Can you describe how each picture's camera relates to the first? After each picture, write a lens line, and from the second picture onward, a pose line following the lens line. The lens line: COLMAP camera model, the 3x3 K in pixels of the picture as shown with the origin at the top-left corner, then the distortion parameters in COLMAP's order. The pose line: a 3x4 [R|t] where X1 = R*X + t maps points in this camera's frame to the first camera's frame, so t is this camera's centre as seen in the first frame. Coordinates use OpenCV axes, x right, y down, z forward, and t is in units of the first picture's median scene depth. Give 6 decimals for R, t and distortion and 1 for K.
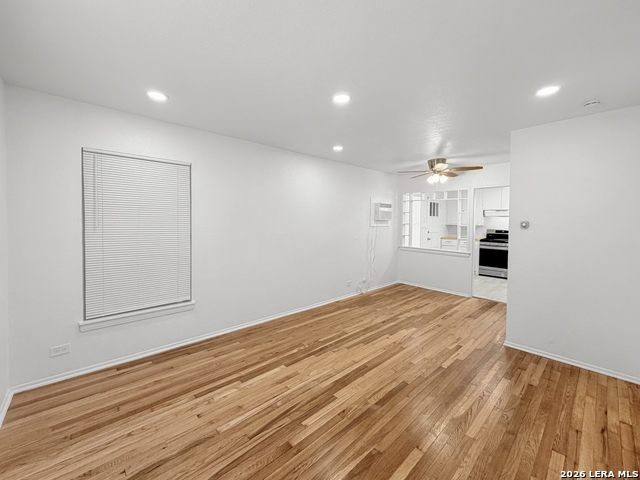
lens RADIAL K [[258.6, 0, 320.2], [0, 258.6, 237.4], [0, 0, 1]] dist [0.003003, -0.000321]
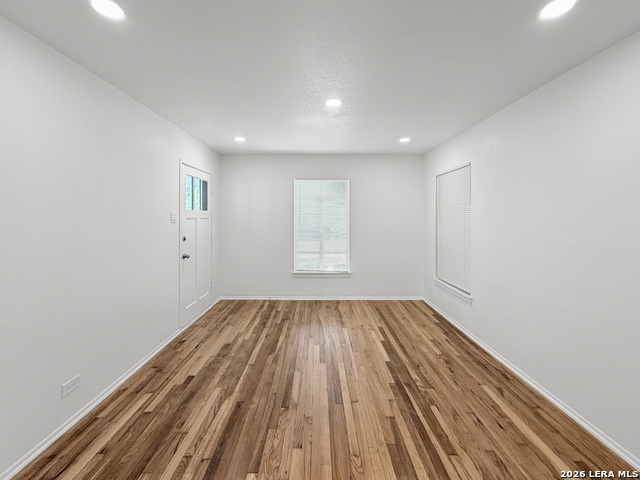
lens RADIAL K [[258.6, 0, 317.7], [0, 258.6, 240.8], [0, 0, 1]] dist [0.003003, -0.000321]
pose [[-0.674445, 0.057803, -0.736059, 0.735182], [-0.052498, 0.990653, 0.125899, -0.077728], [0.736456, 0.123554, -0.665107, 1.359475]]
